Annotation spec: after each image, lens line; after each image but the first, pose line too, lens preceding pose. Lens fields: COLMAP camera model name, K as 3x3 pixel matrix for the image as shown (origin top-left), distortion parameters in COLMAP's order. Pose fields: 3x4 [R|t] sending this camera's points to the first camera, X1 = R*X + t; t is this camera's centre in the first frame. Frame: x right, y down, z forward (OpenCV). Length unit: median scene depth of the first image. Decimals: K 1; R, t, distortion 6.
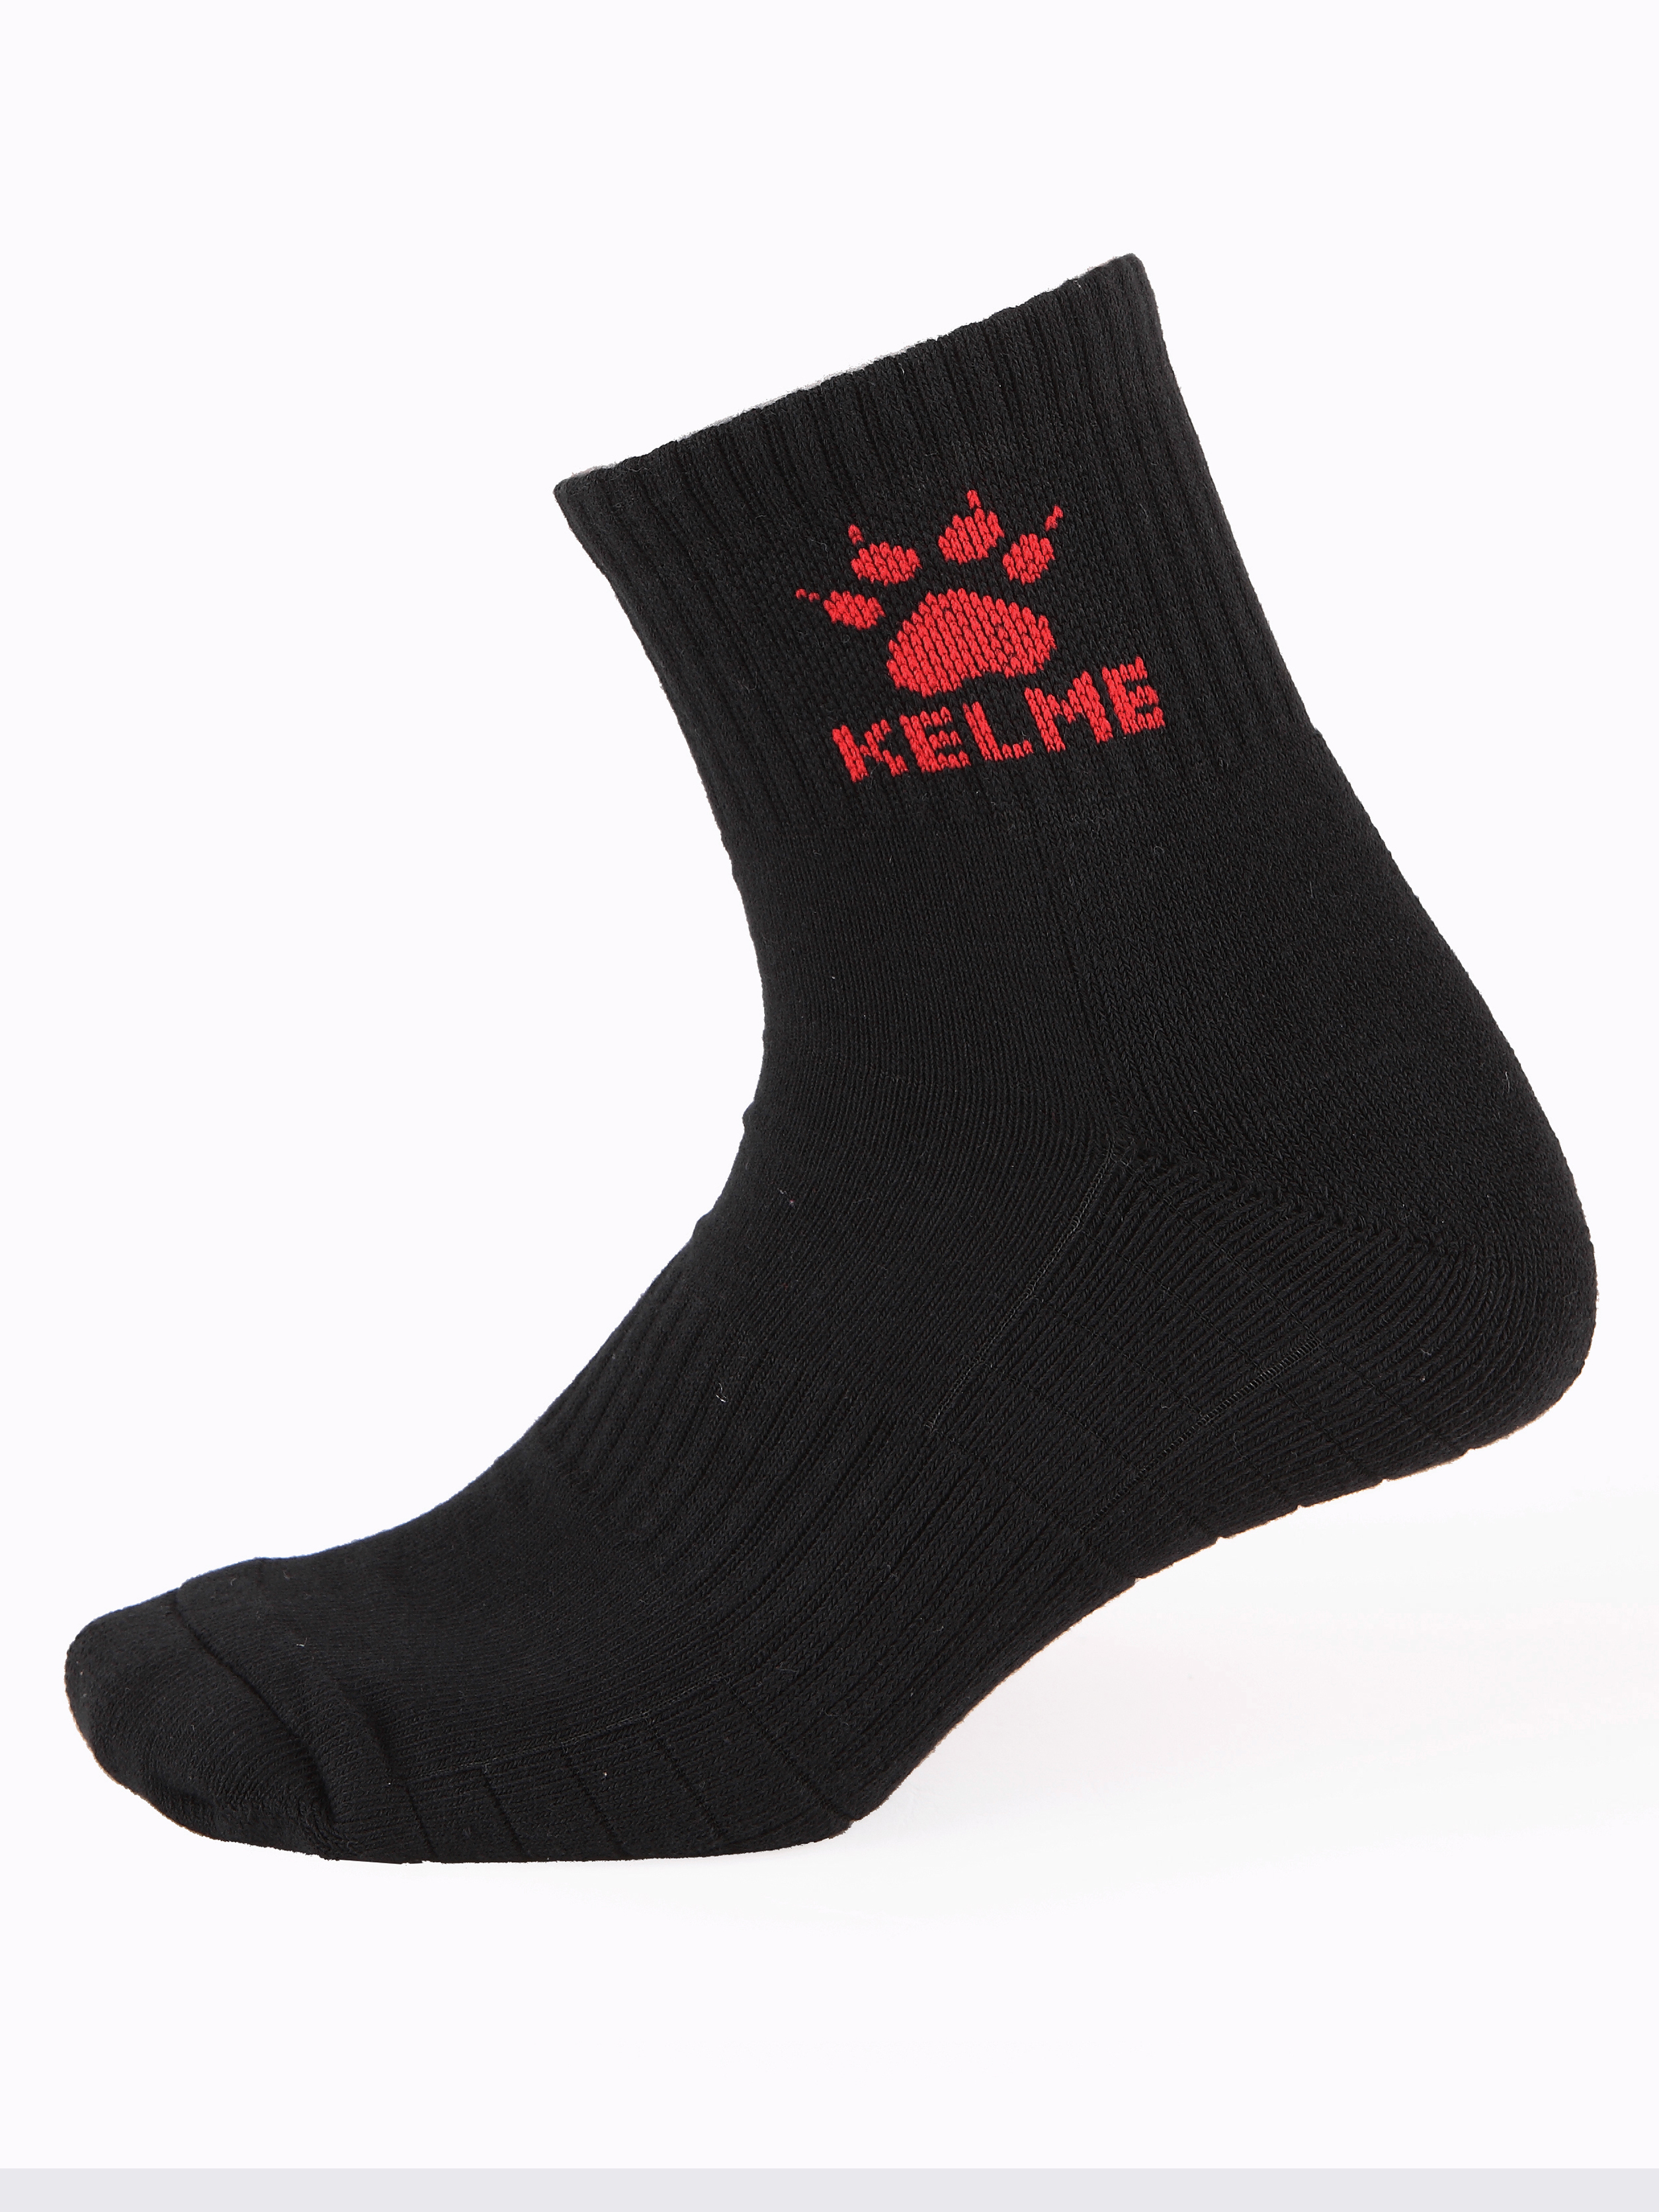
lens RADIAL K [[4951.3, 0, 825.8], [0, 4951.3, 1104.0], [0, 0, 1]] dist [-0.429887, 0.000000]
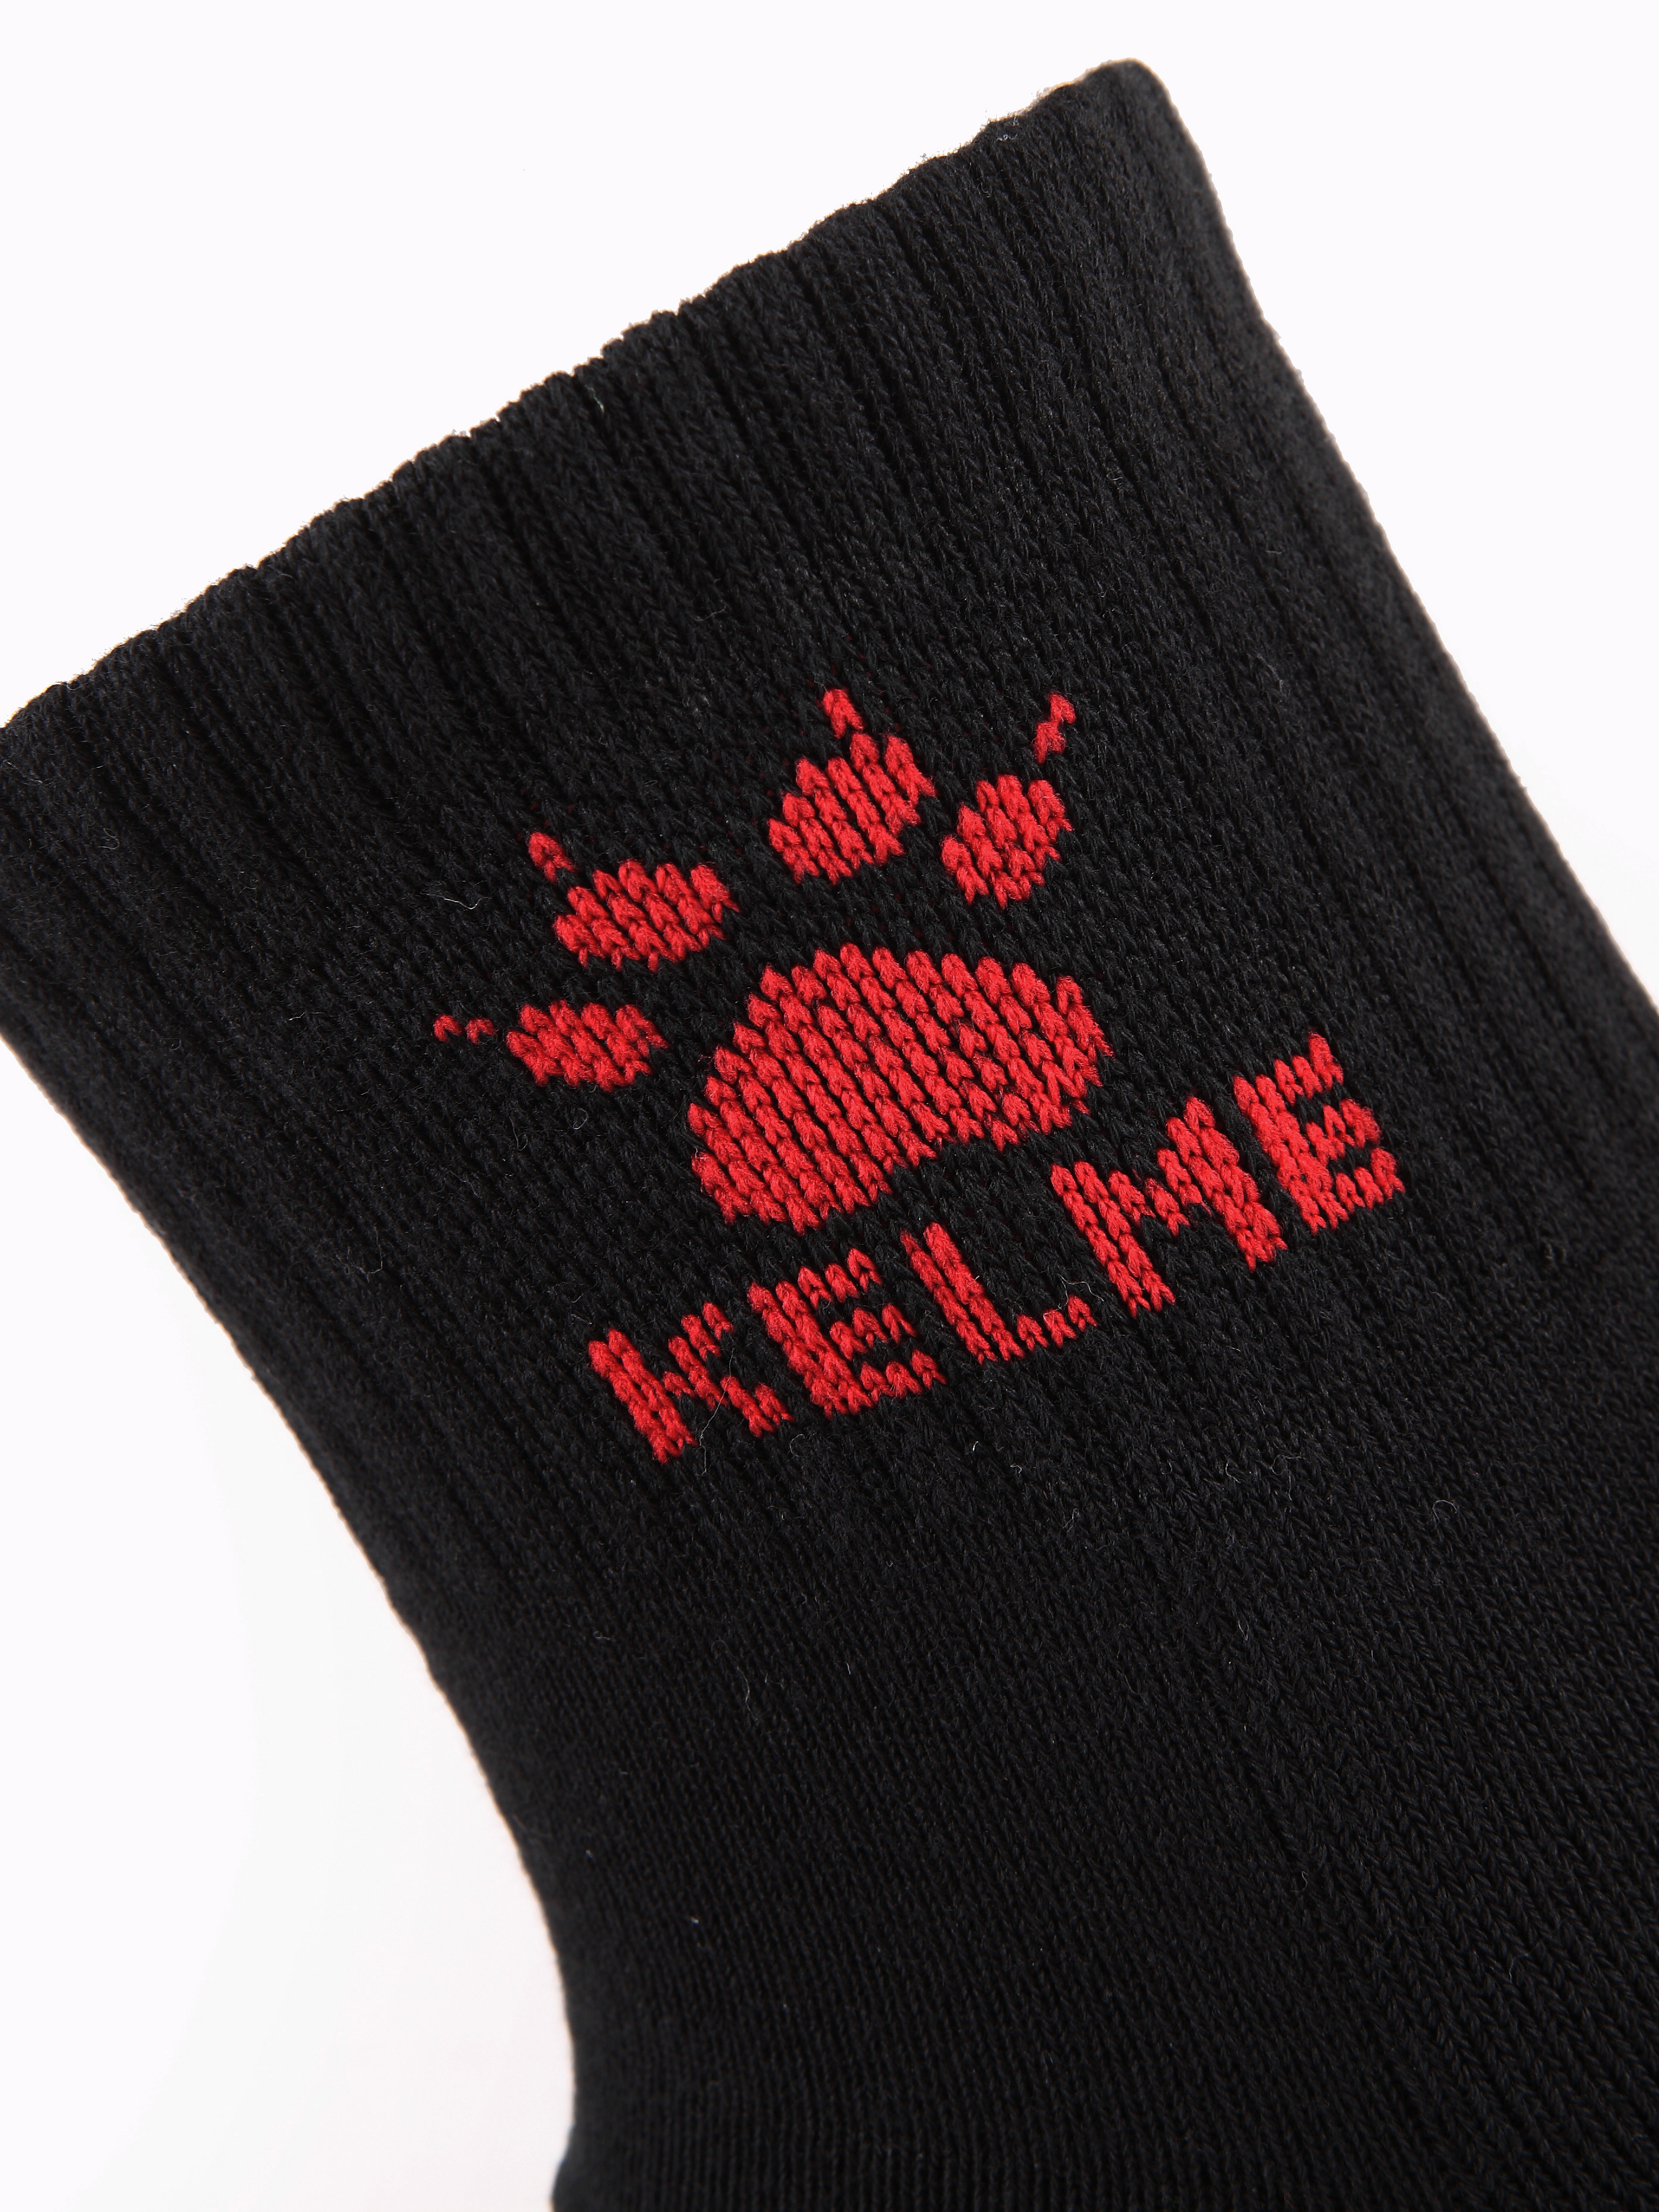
lens RADIAL K [[7491.5, 0, 832.1], [0, 7491.5, 1108.5], [0, 0, 1]] dist [-0.208767, 0.000000]
pose [[0.987271, -0.158660, 0.011089, 0.017249], [0.159047, 0.984827, -0.069430, -0.049912], [0.000095, 0.070310, 0.997525, 0.401559]]
